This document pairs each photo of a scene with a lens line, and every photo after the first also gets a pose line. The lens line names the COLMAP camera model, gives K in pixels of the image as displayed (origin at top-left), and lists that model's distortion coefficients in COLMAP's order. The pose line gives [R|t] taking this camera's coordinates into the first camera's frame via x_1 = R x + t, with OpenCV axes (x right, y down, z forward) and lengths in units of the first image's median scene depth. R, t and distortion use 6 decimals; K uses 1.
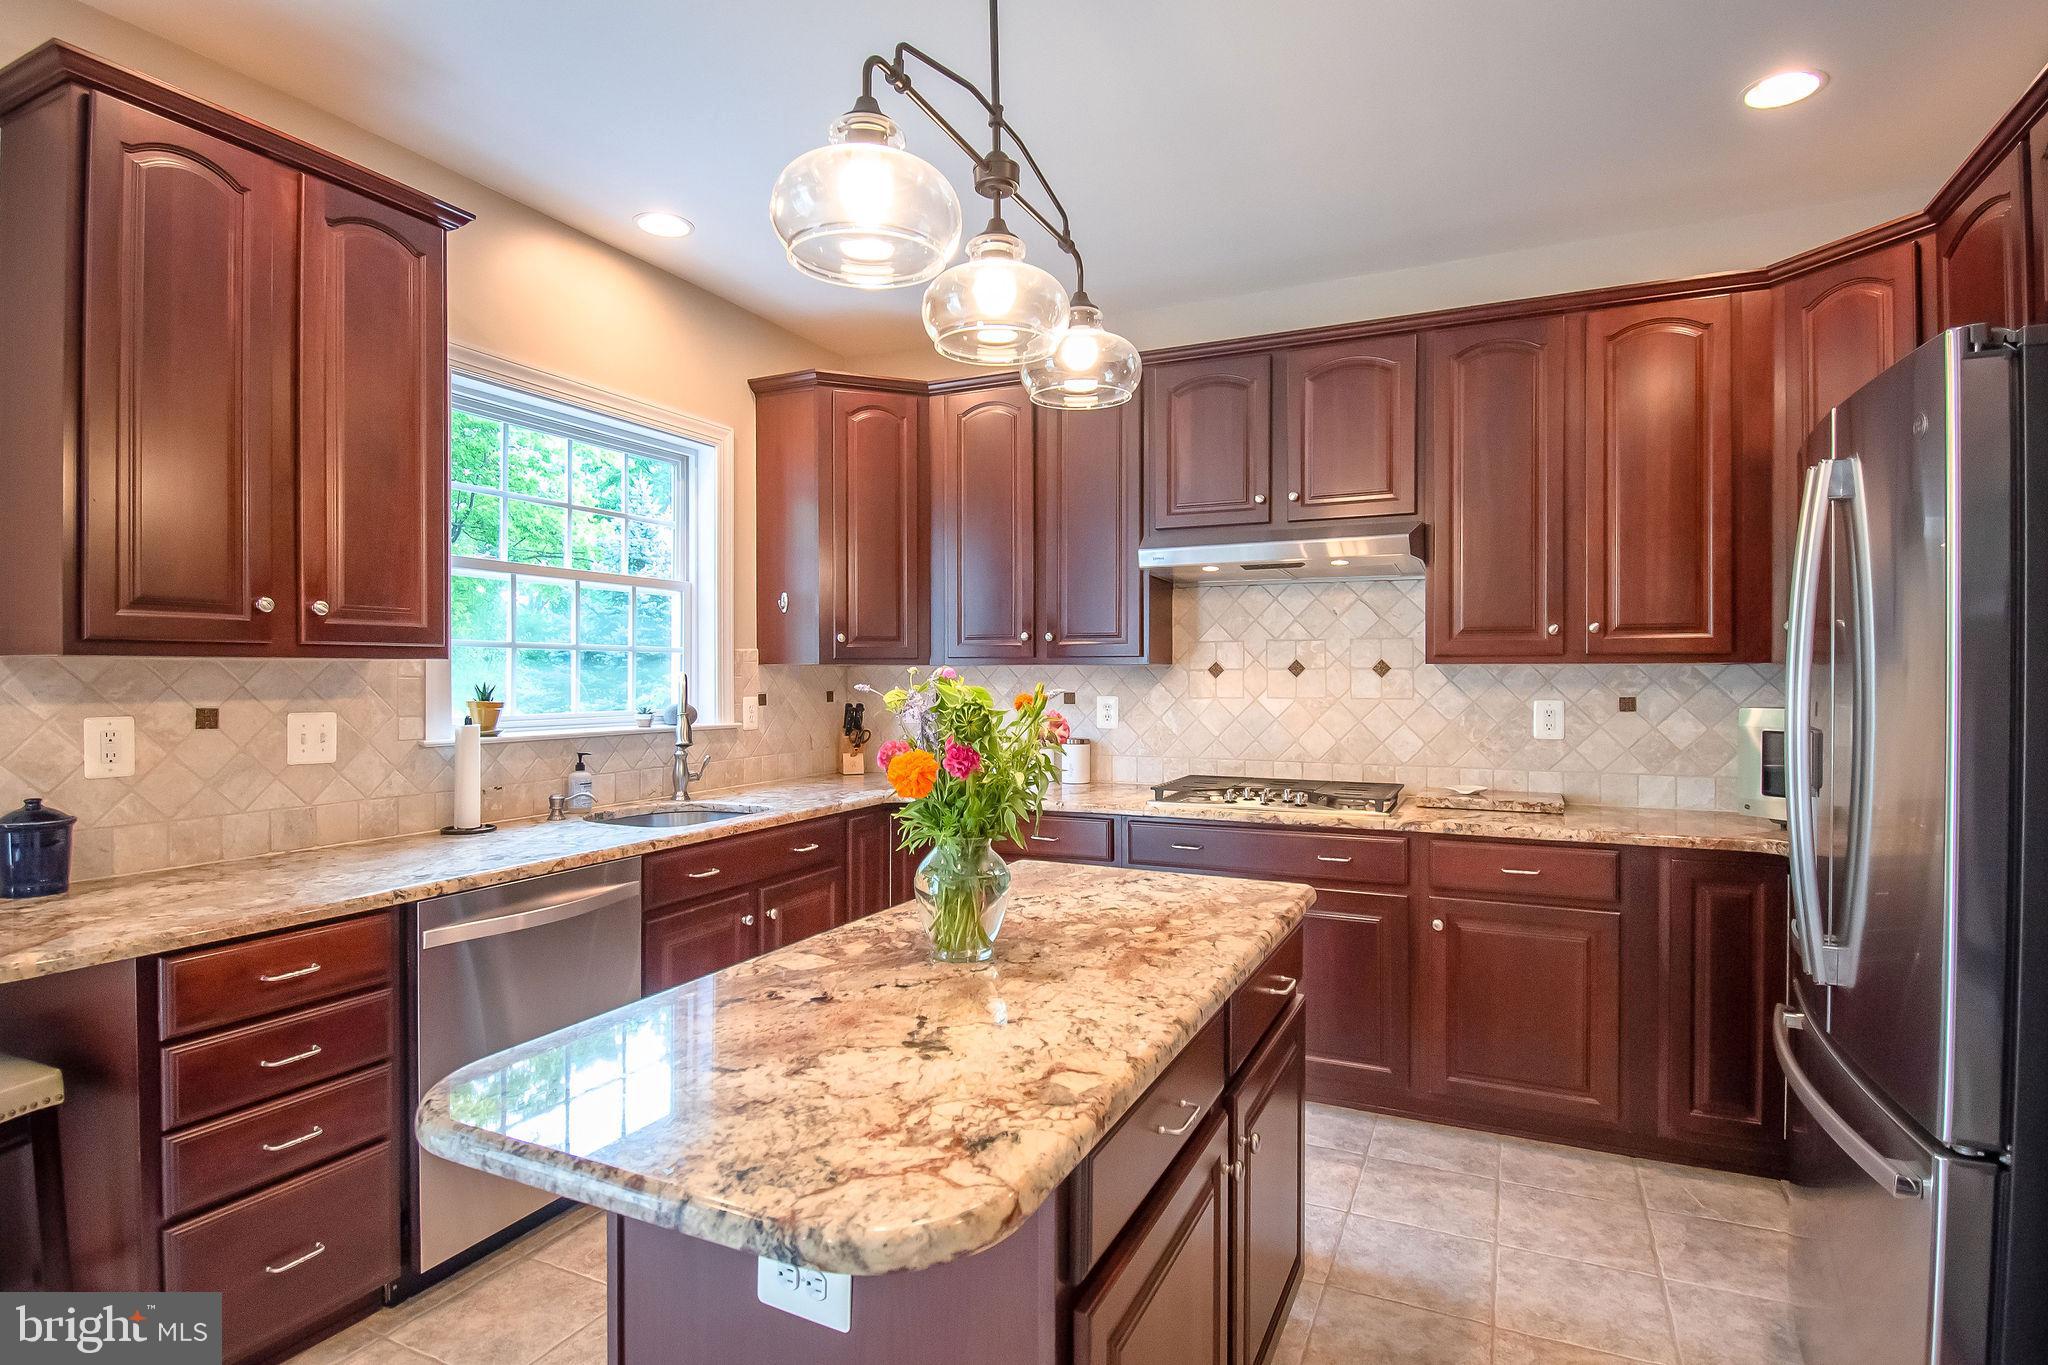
lens RADIAL K [[1027.4, 0, 1024.0], [0, 1027.4, 682.5], [0, 0, 1]] dist [0.013707, -0.024885]
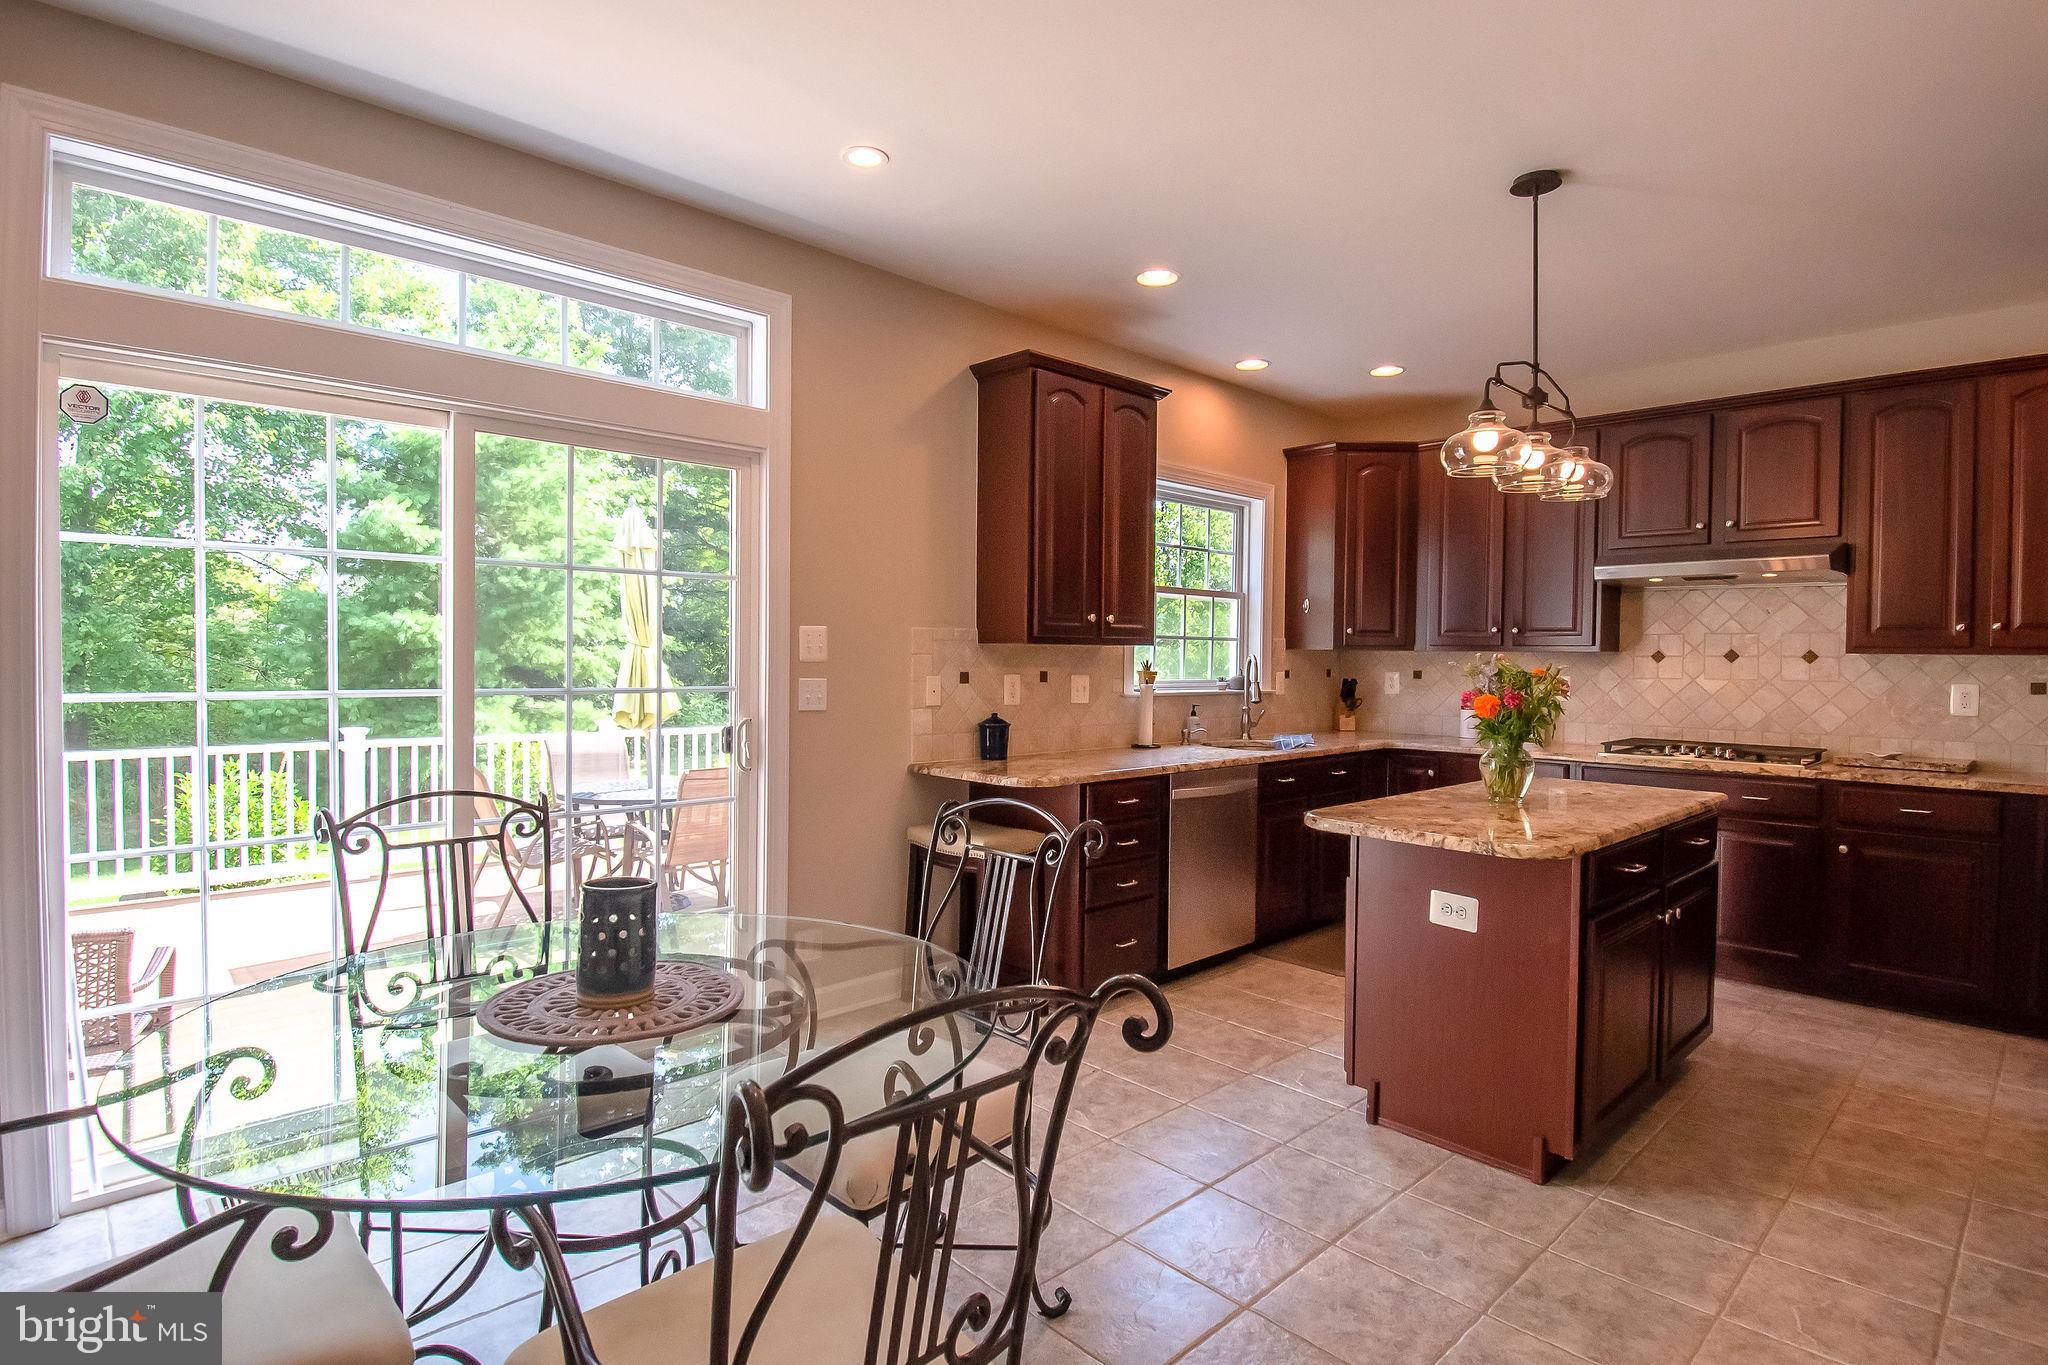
lens RADIAL K [[1027.4, 0, 1024.0], [0, 1027.4, 682.5], [0, 0, 1]] dist [0.013707, -0.024885]
pose [[0.933747, 0.019280, -0.357414, -0.113517], [-0.013347, 0.999729, 0.019059, 0.007626], [0.357685, -0.013026, 0.933751, -0.590243]]
